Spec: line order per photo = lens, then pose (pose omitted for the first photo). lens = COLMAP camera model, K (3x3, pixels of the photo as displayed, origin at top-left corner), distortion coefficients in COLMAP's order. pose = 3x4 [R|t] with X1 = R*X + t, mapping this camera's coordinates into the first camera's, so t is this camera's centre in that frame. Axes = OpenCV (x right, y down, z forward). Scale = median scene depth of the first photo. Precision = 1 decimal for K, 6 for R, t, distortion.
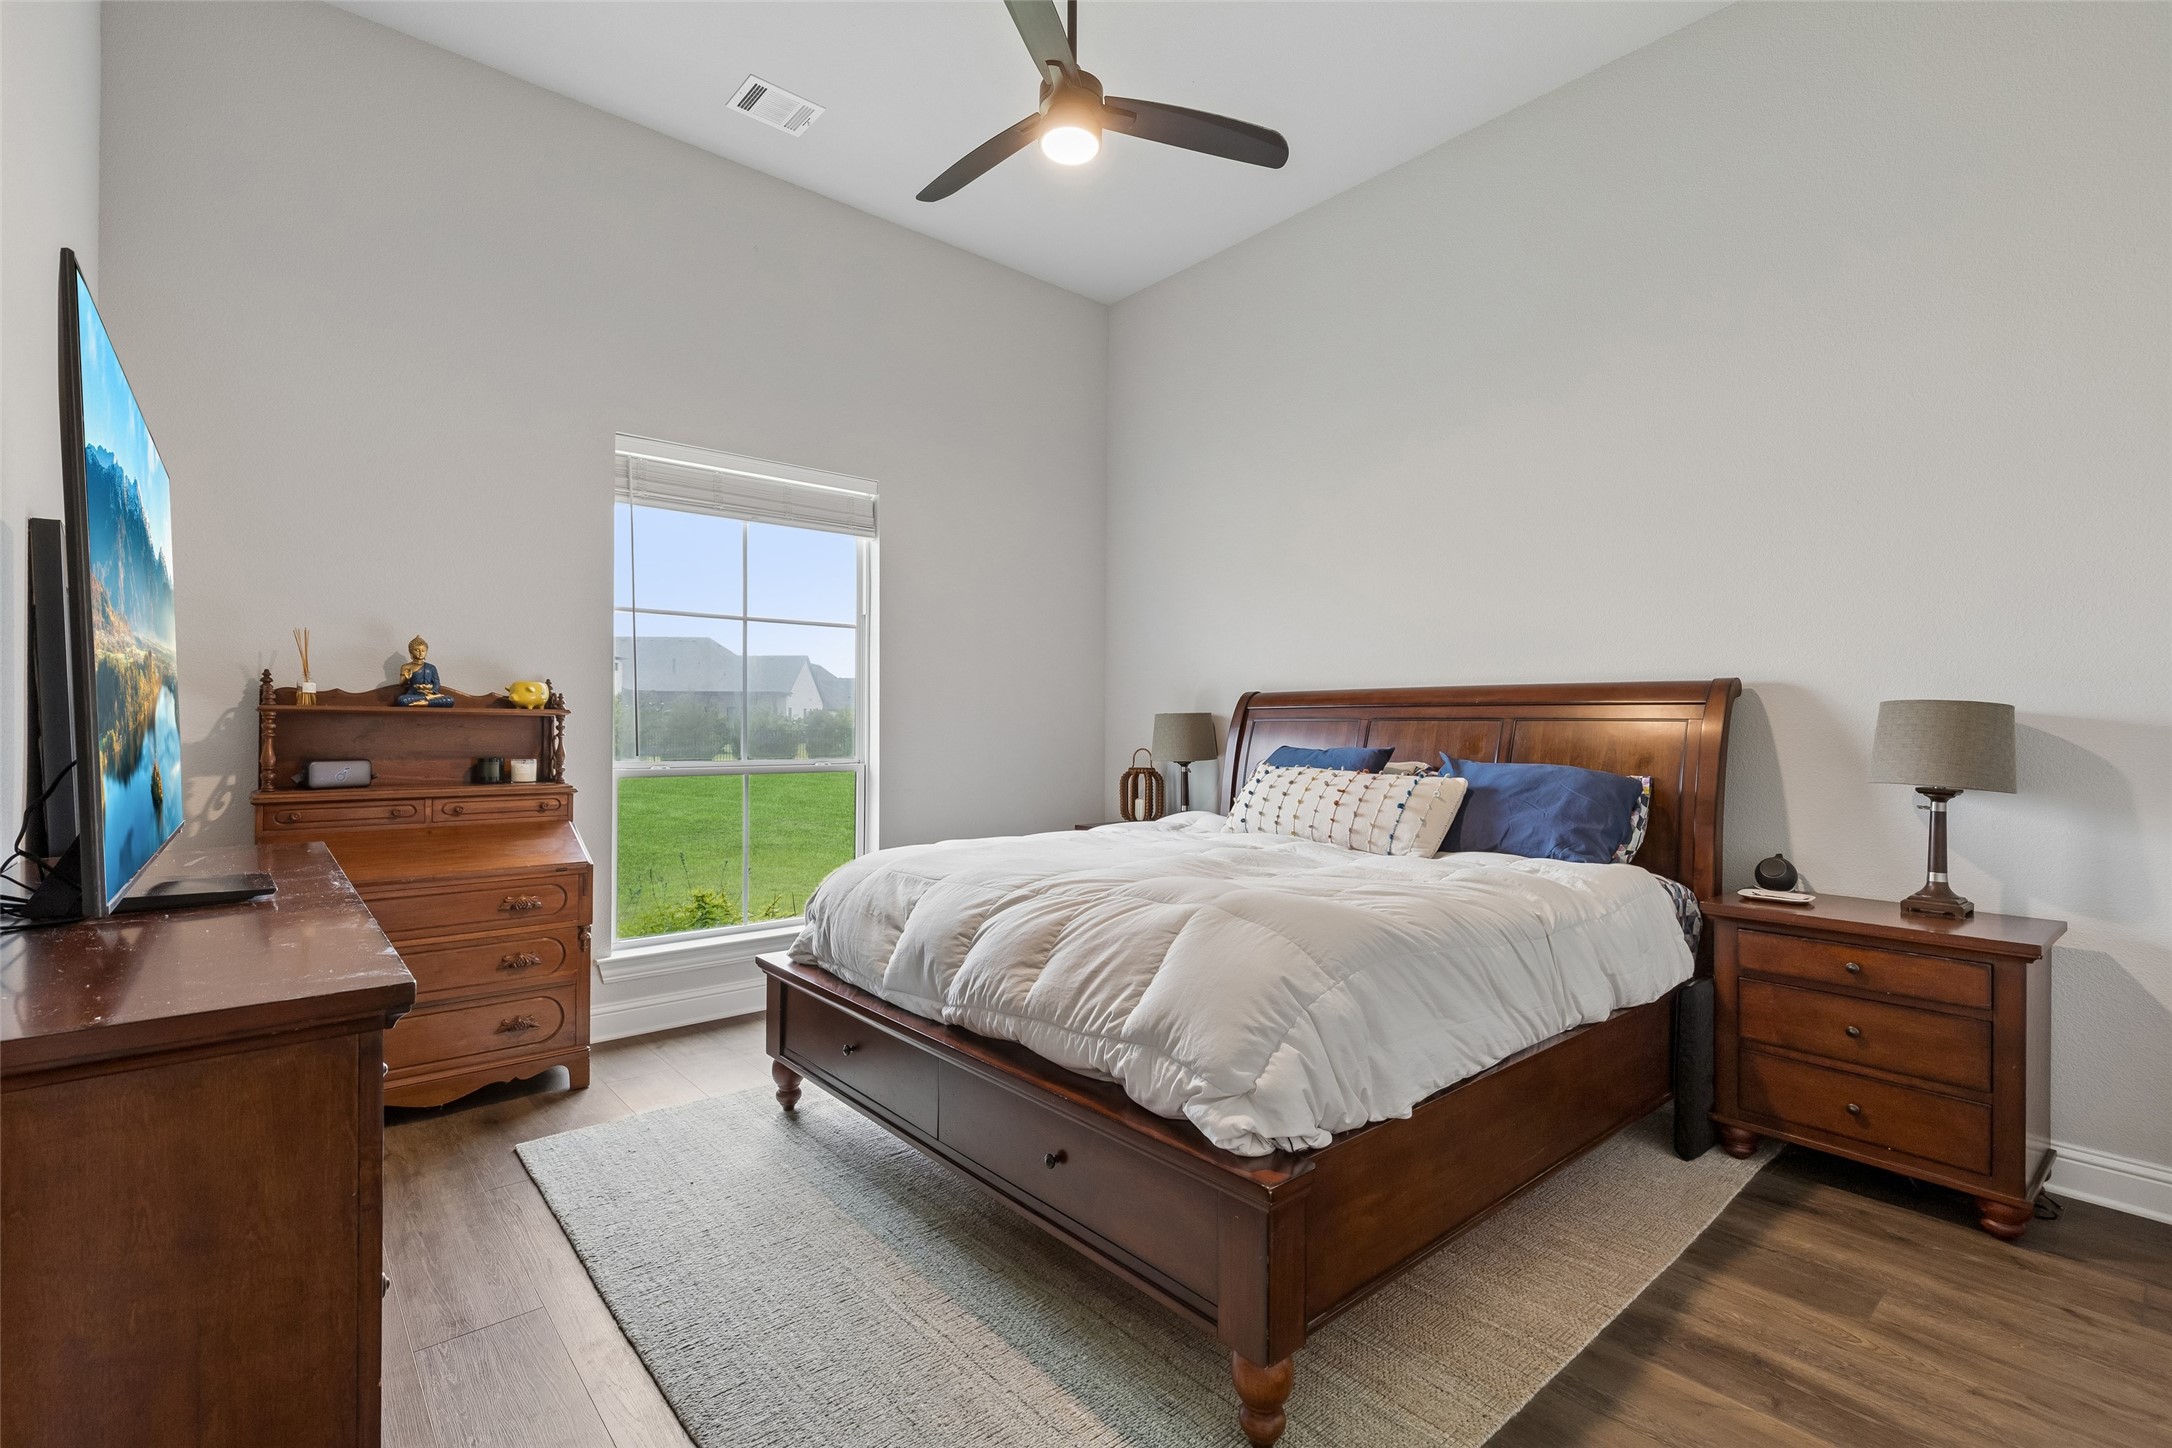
lens RADIAL K [[984.7, 0, 1086.0], [0, 984.7, 724.0], [0, 0, 1]] dist [0.013316, -0.000715]
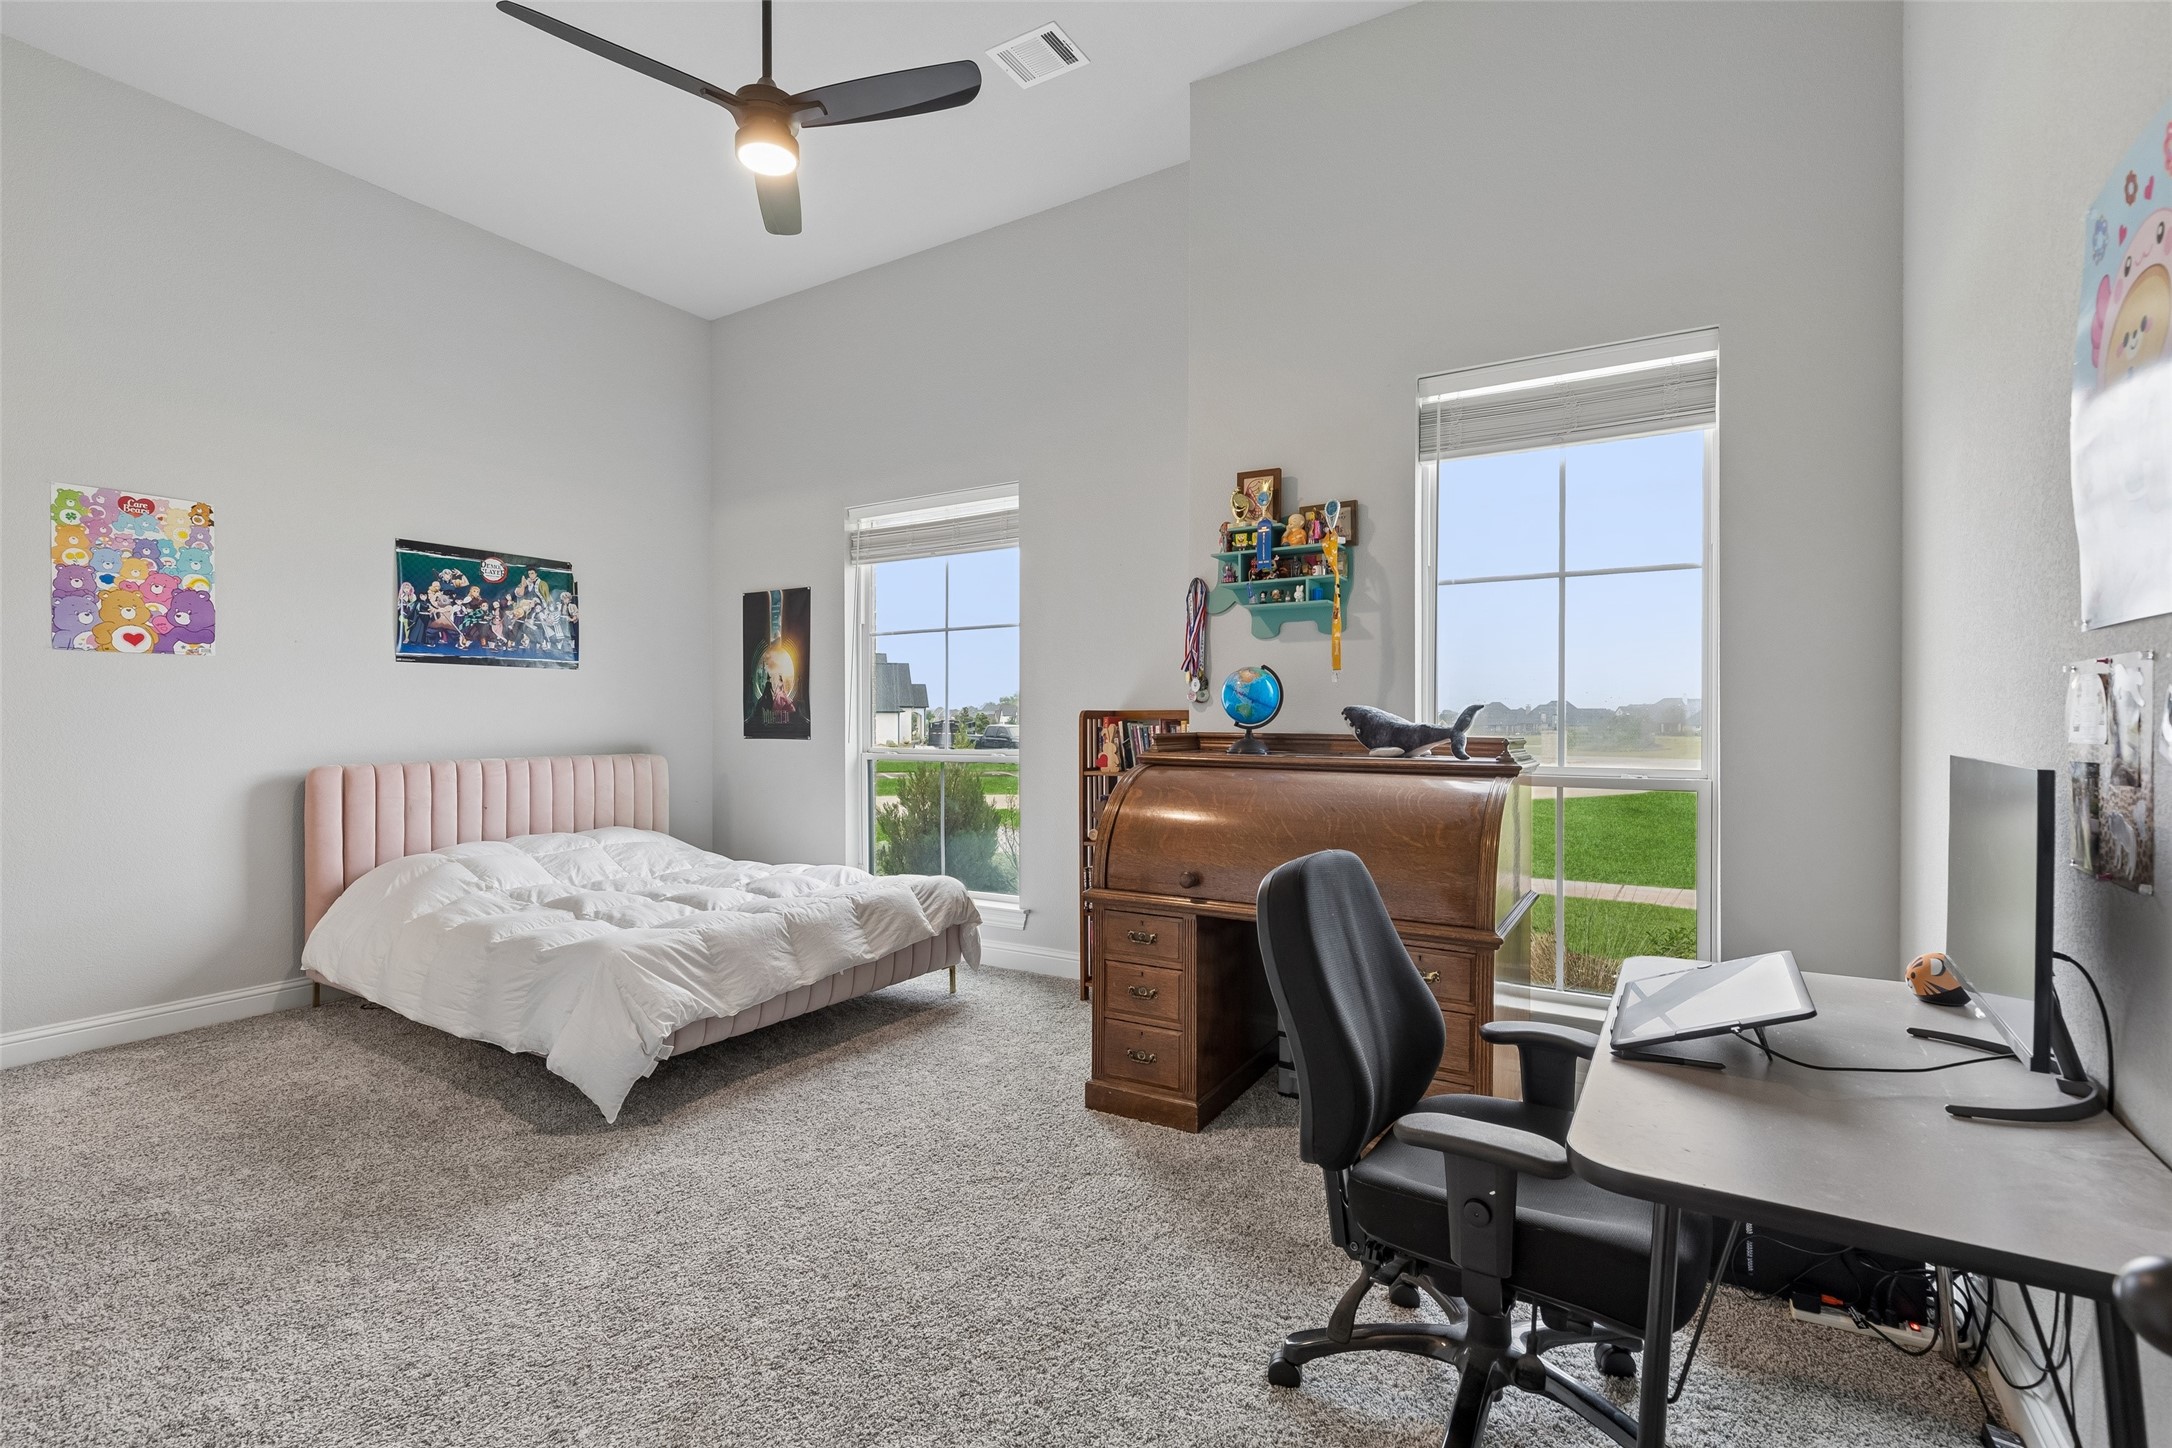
lens RADIAL K [[984.7, 0, 1086.0], [0, 984.7, 724.0], [0, 0, 1]] dist [0.013316, -0.000715]
pose [[0.307299, 0.012147, -0.951536, 0.273317], [-0.002950, 0.999926, 0.011812, 0.001310], [0.951609, -0.000823, 0.307312, 0.415659]]
